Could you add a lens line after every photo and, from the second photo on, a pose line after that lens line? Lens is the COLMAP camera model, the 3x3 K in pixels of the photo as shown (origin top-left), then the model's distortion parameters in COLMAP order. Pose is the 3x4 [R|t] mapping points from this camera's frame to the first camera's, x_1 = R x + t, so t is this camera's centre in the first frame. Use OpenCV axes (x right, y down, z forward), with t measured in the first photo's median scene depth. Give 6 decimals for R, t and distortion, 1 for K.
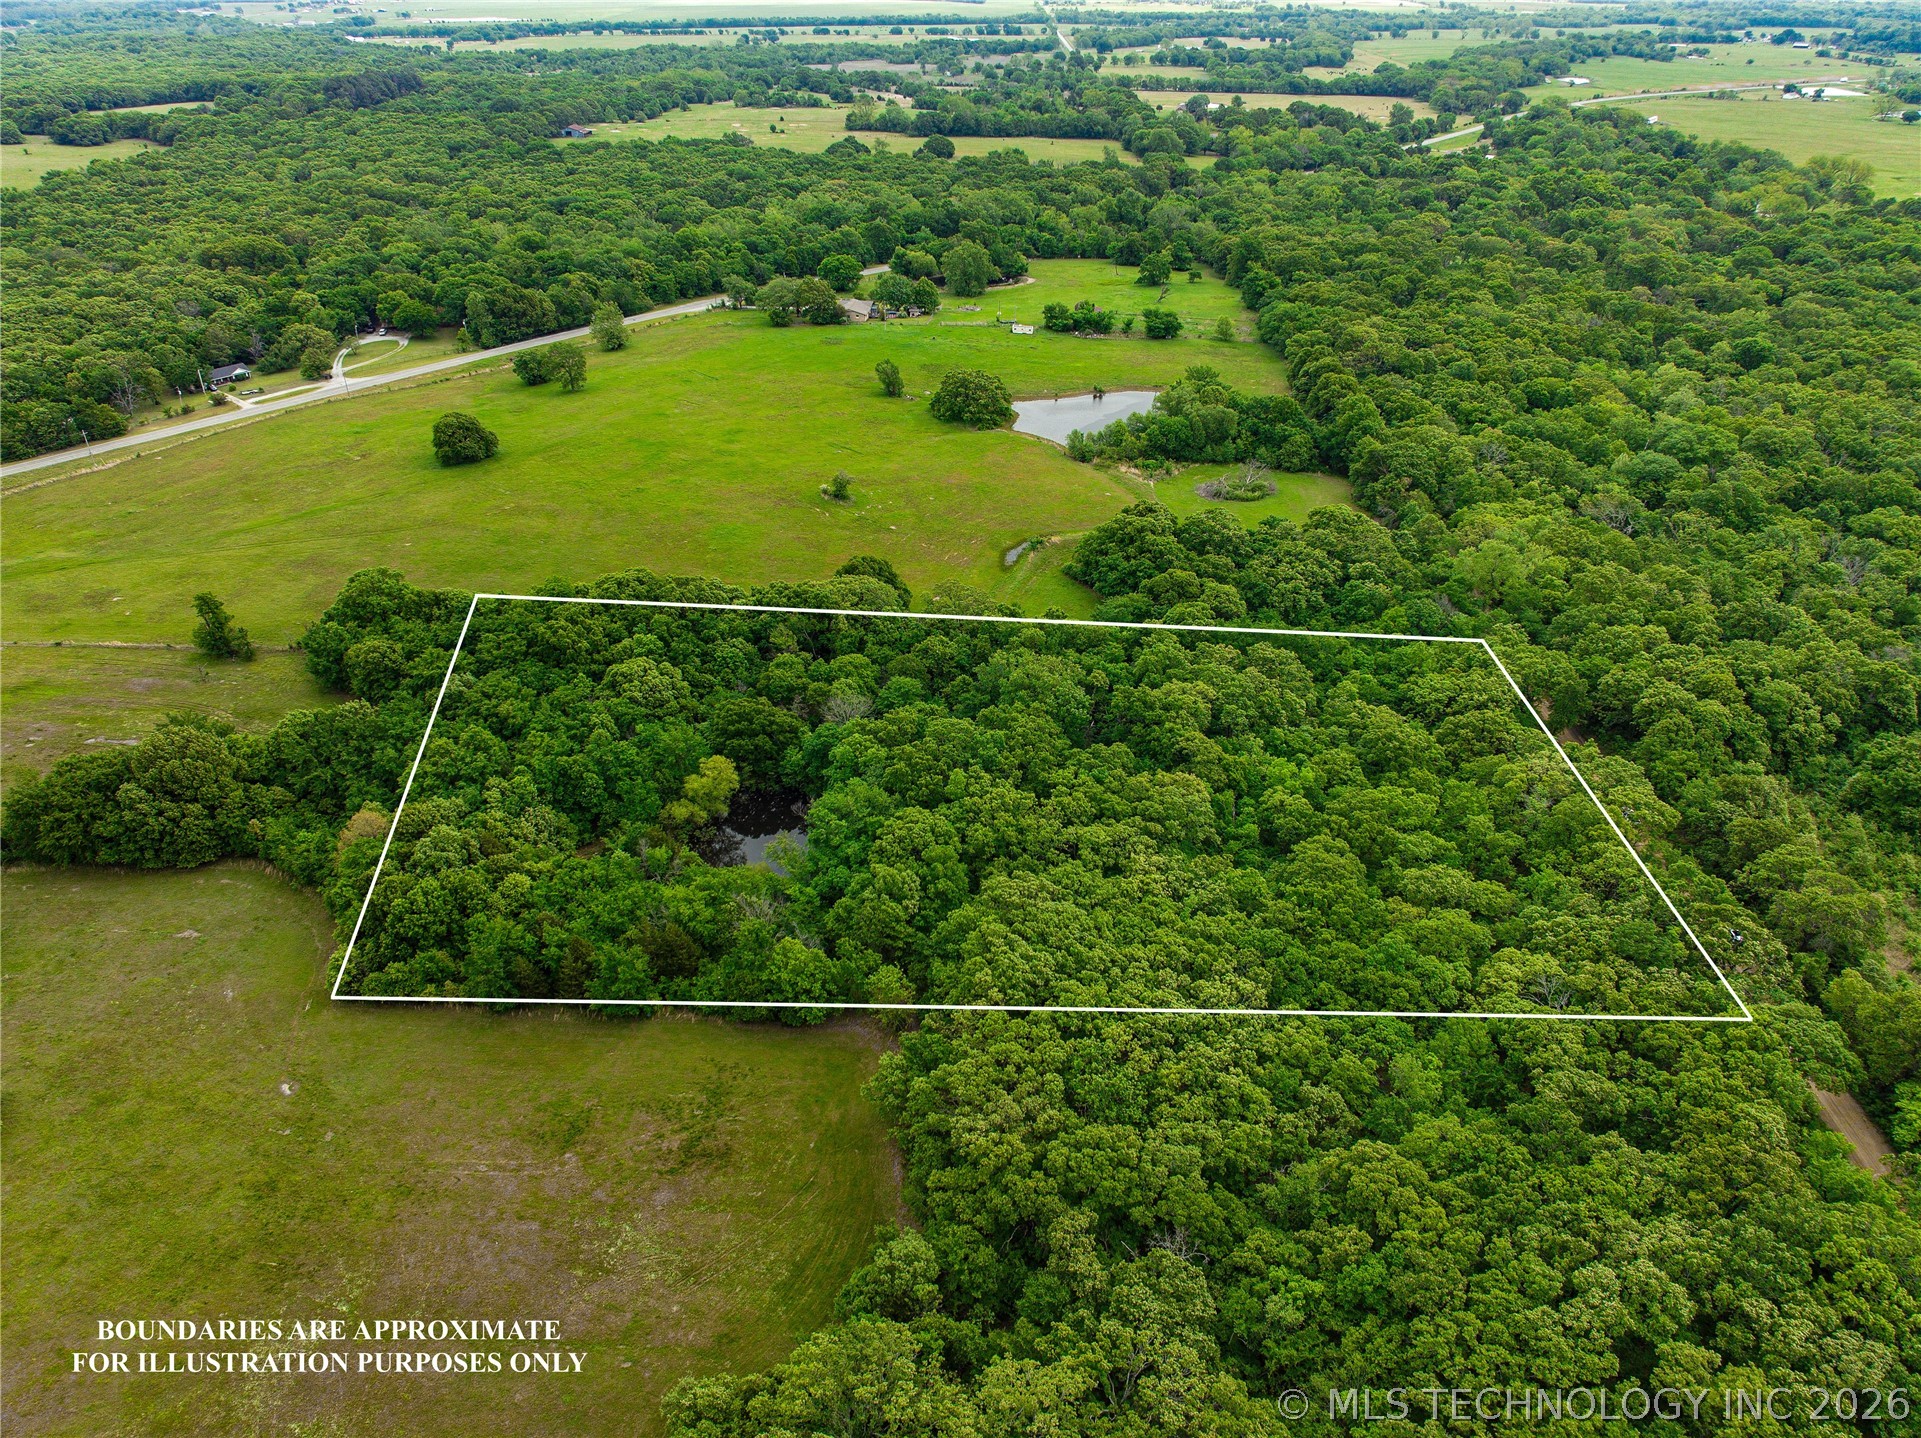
lens RADIAL K [[1337.6, 0, 957.2], [0, 1337.6, 719.6], [0, 0, 1]] dist [-0.053225, 0.023233]
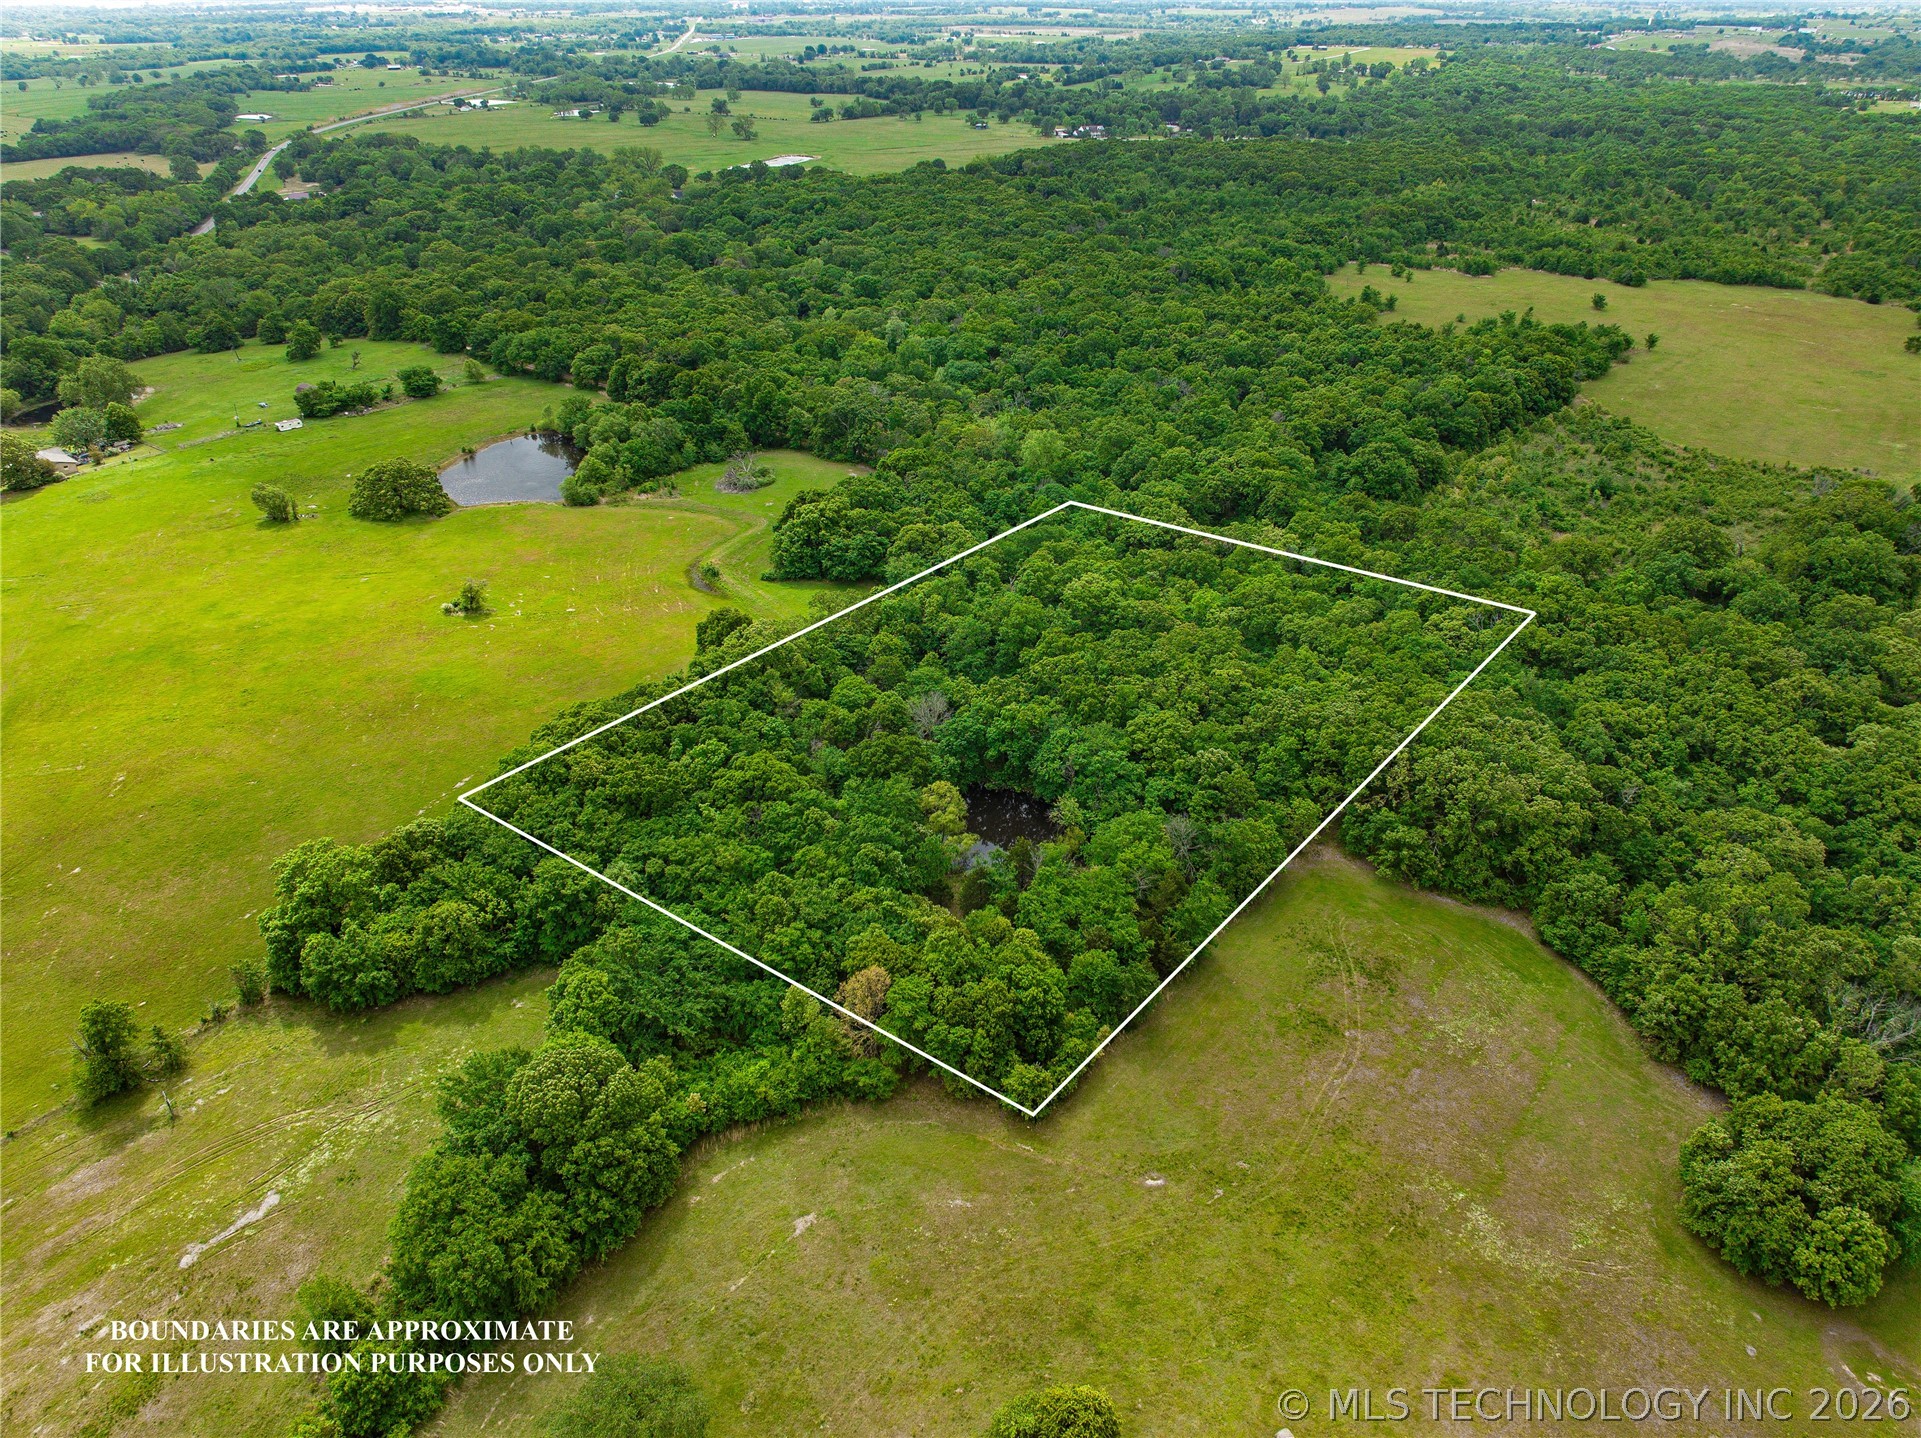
lens RADIAL K [[1337.6, 0, 966.0], [0, 1337.6, 717.4], [0, 0, 1]] dist [-0.053225, 0.023233]
pose [[0.572257, -0.405301, 0.712919, -0.390949], [0.421014, 0.891224, 0.168723, -0.079717], [-0.703754, 0.203597, 0.680646, 0.133454]]
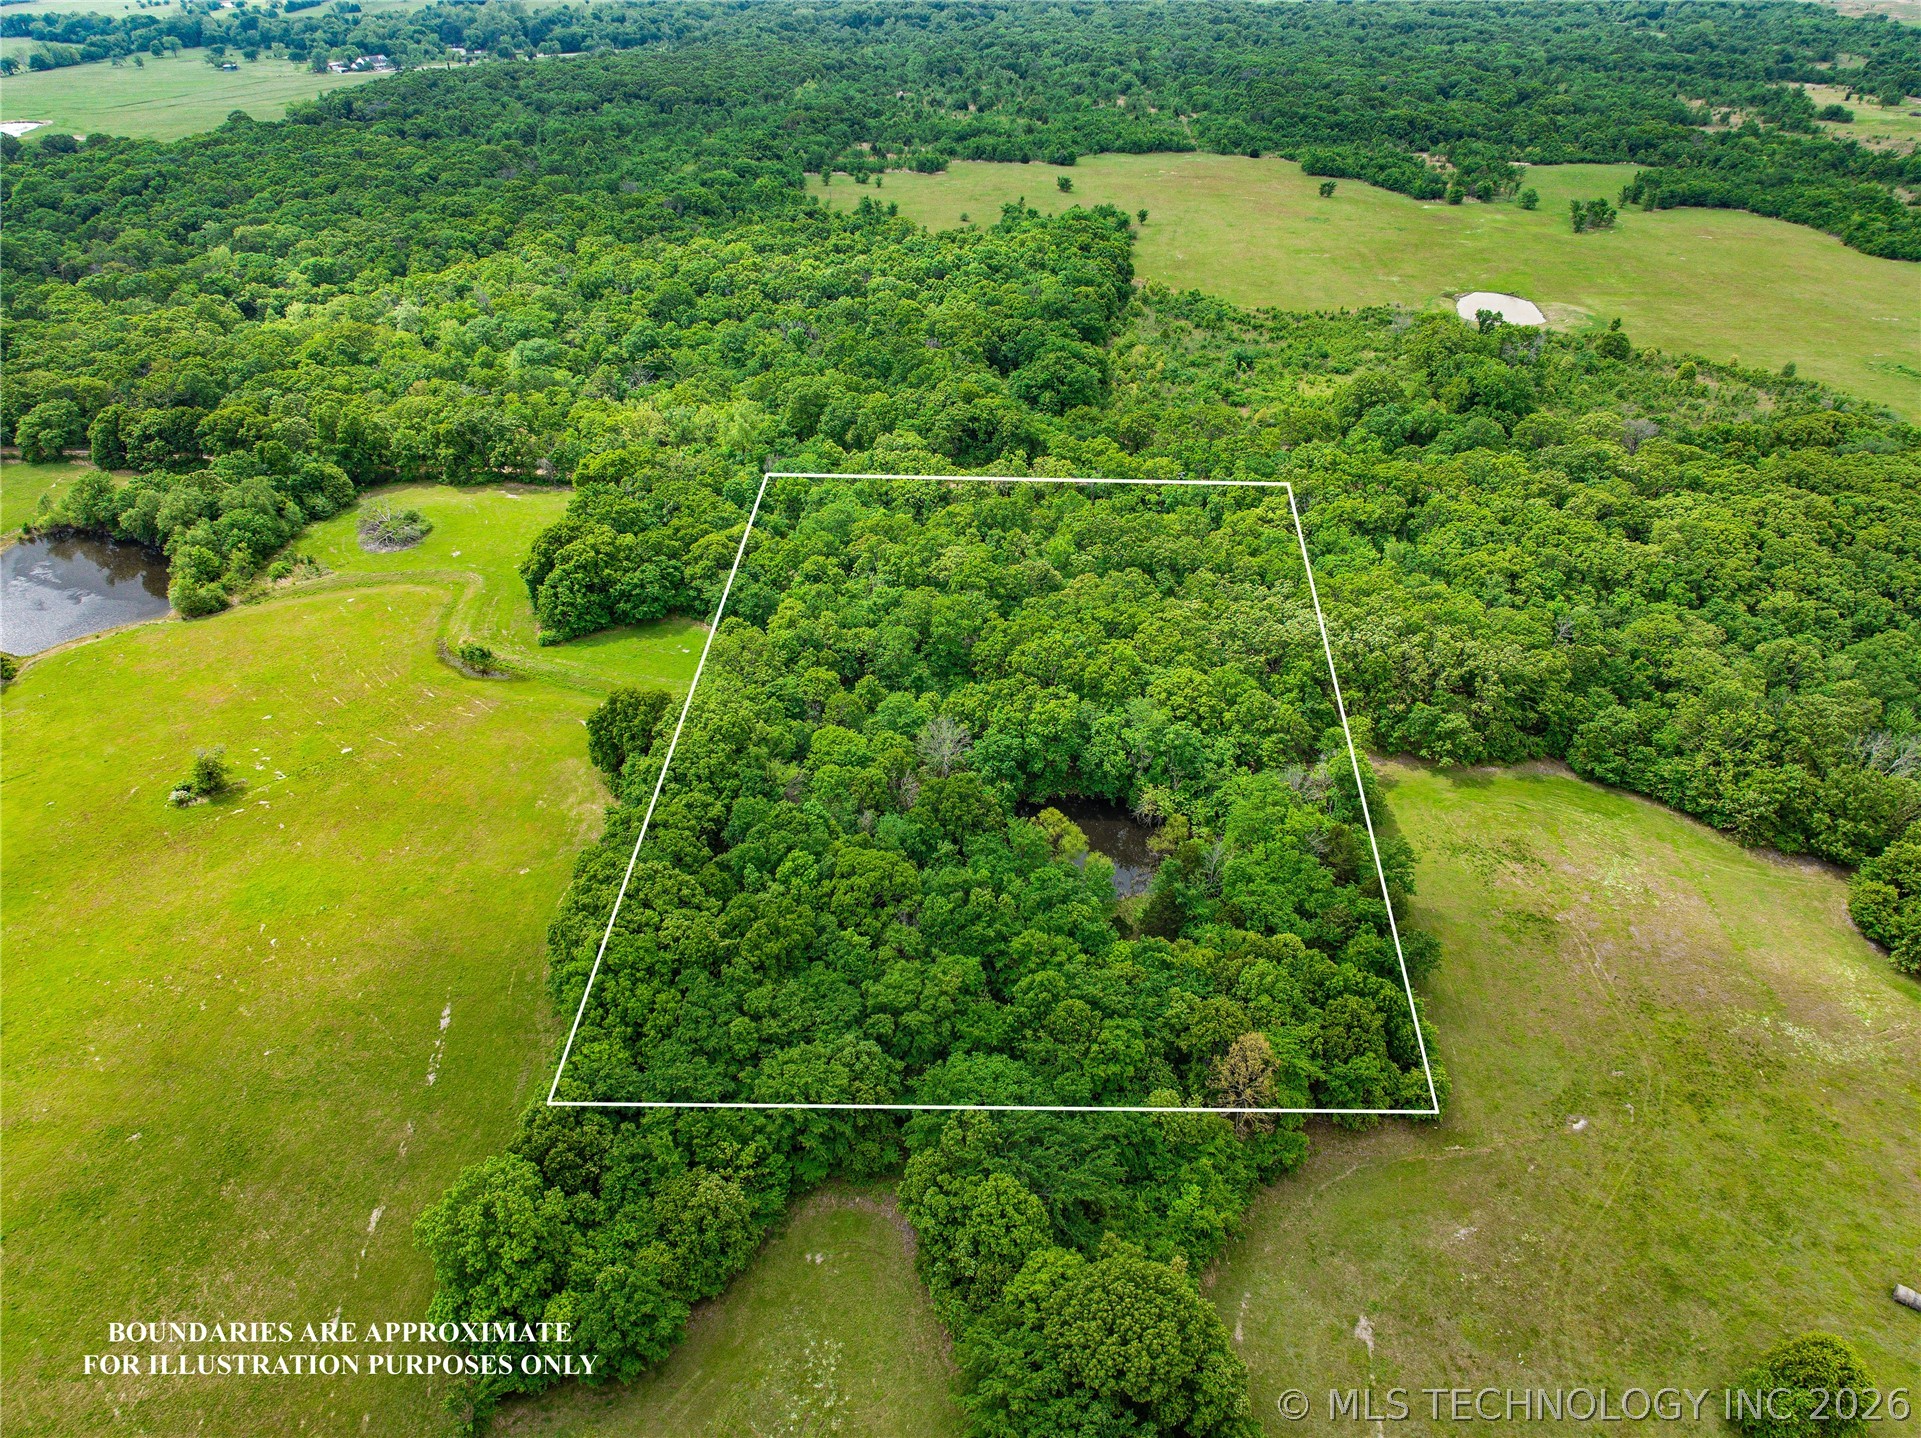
lens RADIAL K [[1337.6, 0, 966.8], [0, 1337.6, 725.9], [0, 0, 1]] dist [-0.053225, 0.023233]
pose [[0.063108, -0.547859, 0.834187, -0.405154], [0.513895, 0.734363, 0.443422, -0.198544], [-0.855529, 0.400701, 0.327886, 0.331390]]
